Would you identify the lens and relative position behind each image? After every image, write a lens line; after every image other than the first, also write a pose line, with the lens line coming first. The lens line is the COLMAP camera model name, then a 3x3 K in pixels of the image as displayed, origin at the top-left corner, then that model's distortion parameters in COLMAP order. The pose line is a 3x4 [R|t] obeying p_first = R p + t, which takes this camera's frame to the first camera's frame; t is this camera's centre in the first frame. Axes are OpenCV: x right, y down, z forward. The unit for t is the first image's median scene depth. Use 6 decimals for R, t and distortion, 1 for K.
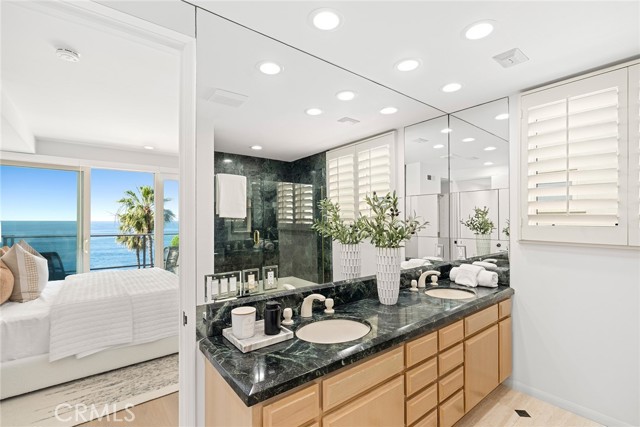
lens RADIAL K [[290.9, 0, 321.3], [0, 290.9, 219.2], [0, 0, 1]] dist [0.004142, 0.000359]
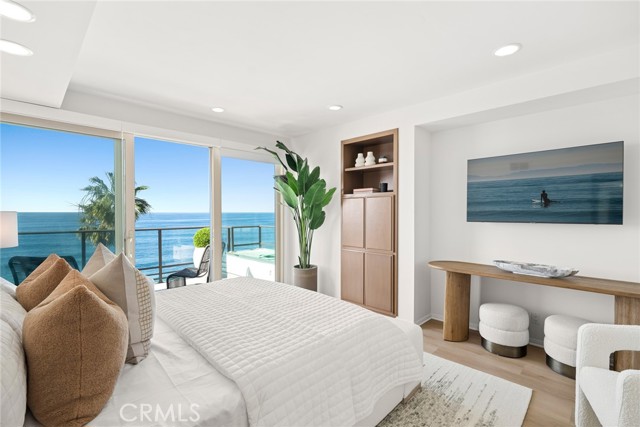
lens RADIAL K [[290.9, 0, 320.9], [0, 290.9, 214.7], [0, 0, 1]] dist [0.004142, 0.000359]
pose [[0.991253, 0.000857, 0.131976, -0.121566], [-0.002548, 0.999917, 0.012648, 0.000043], [-0.131954, -0.012874, 0.991172, 0.070731]]
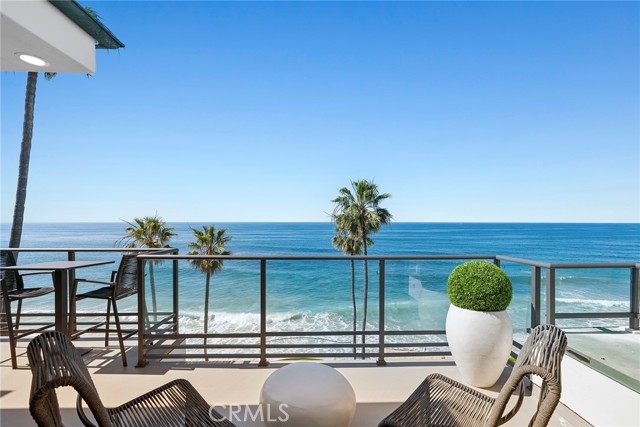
lens RADIAL K [[280.9, 0, 320.7], [0, 280.9, 218.4], [0, 0, 1]] dist [-0.000047, 0.000038]
pose [[0.786045, -0.002056, -0.618166, -0.191134], [-0.002217, 0.999979, -0.006146, -0.000970], [0.618166, 0.006201, 0.786023, 0.289090]]
